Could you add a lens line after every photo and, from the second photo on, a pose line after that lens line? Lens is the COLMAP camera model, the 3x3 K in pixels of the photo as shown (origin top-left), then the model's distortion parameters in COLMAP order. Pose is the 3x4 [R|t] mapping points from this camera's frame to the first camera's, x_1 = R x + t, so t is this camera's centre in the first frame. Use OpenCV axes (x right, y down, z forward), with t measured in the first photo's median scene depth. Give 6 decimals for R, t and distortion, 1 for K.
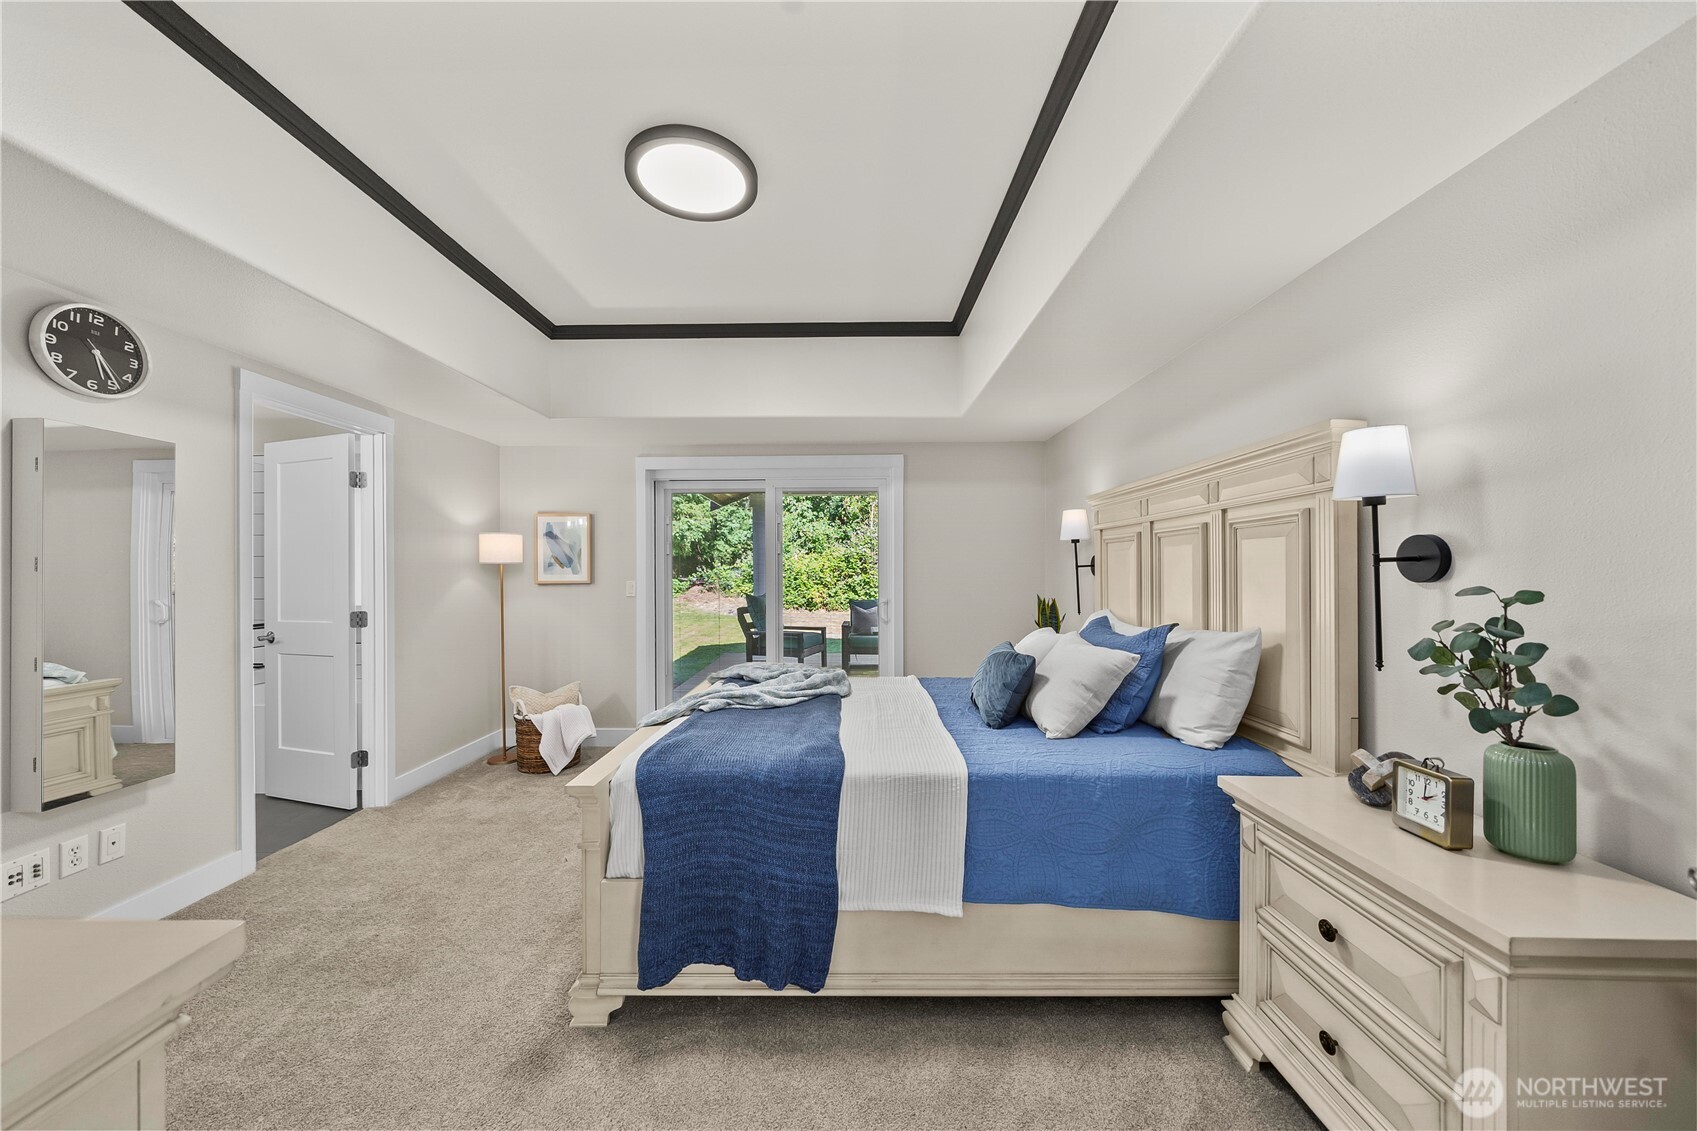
lens RADIAL K [[587.6, 0, 840.2], [0, 587.6, 569.8], [0, 0, 1]] dist [-0.005287, 0.000210]
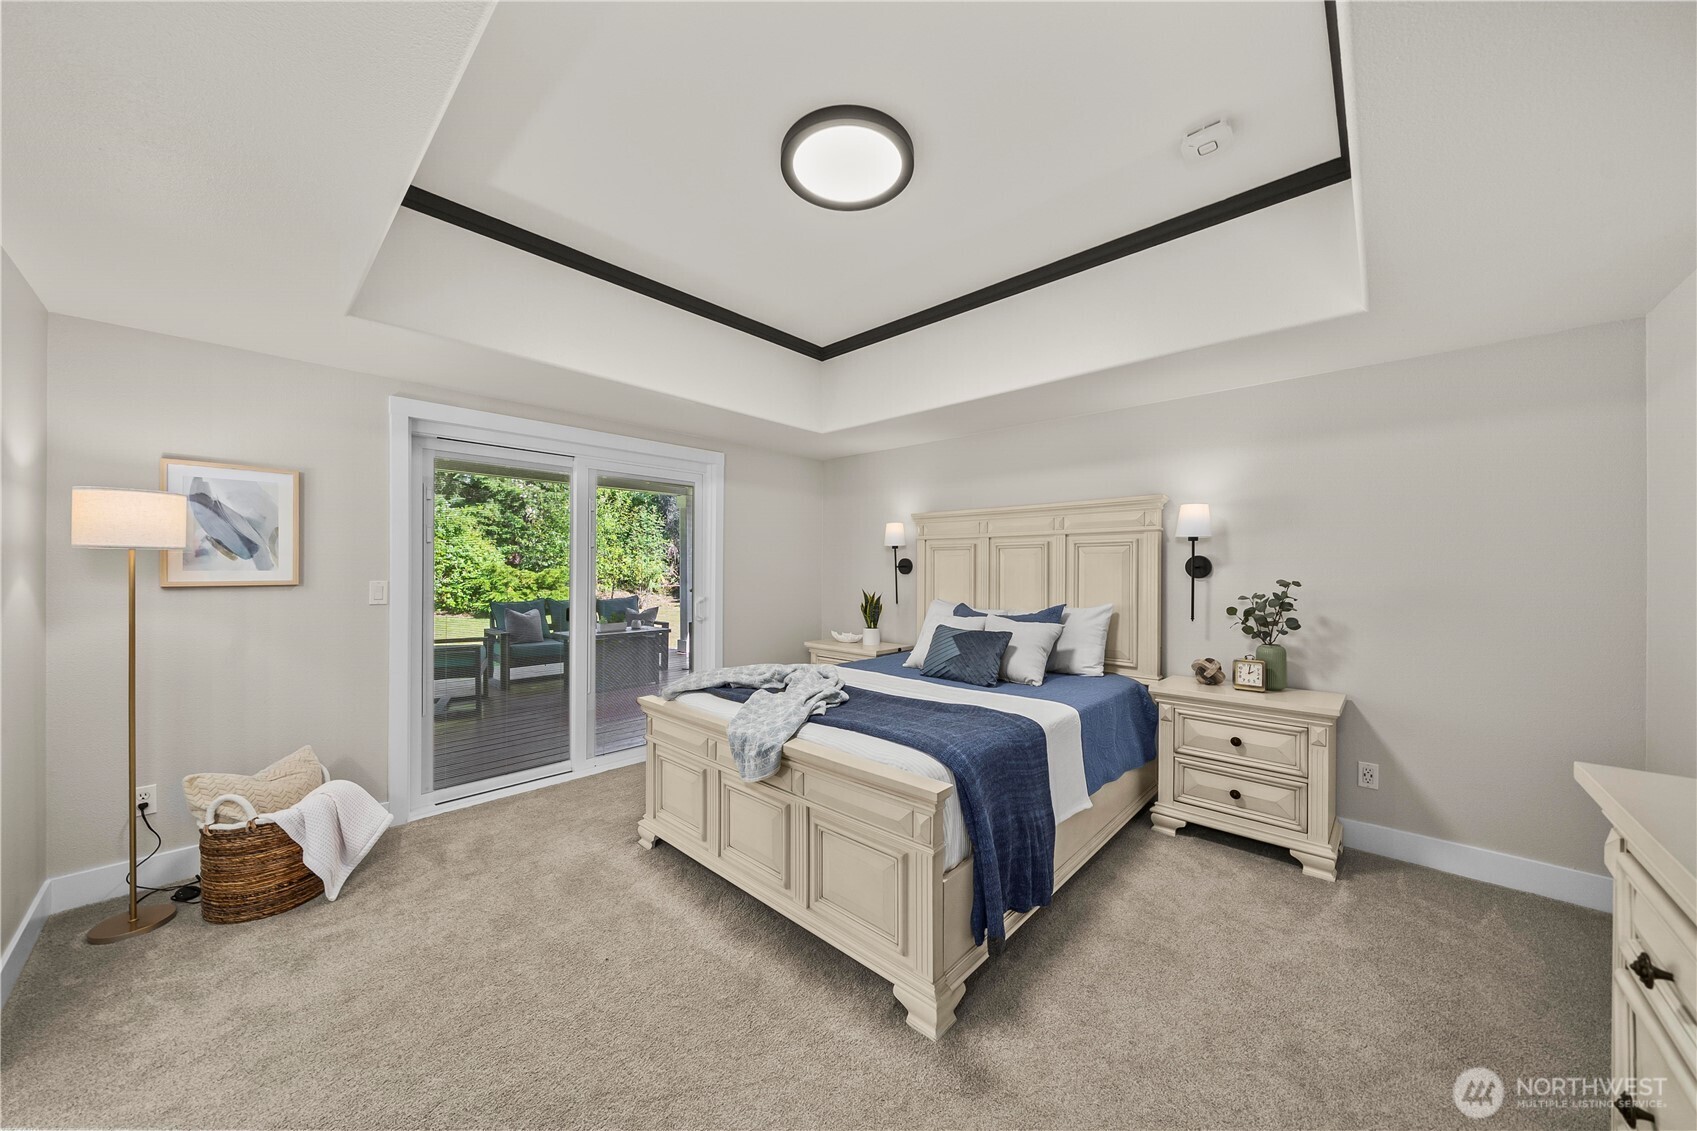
lens RADIAL K [[587.6, 0, 816.3], [0, 587.6, 570.9], [0, 0, 1]] dist [-0.005287, 0.000210]
pose [[0.682112, 0.005946, 0.731224, -0.502439], [-0.009685, 0.999953, 0.000903, 0.002747], [-0.731184, -0.007698, 0.682137, 0.189427]]
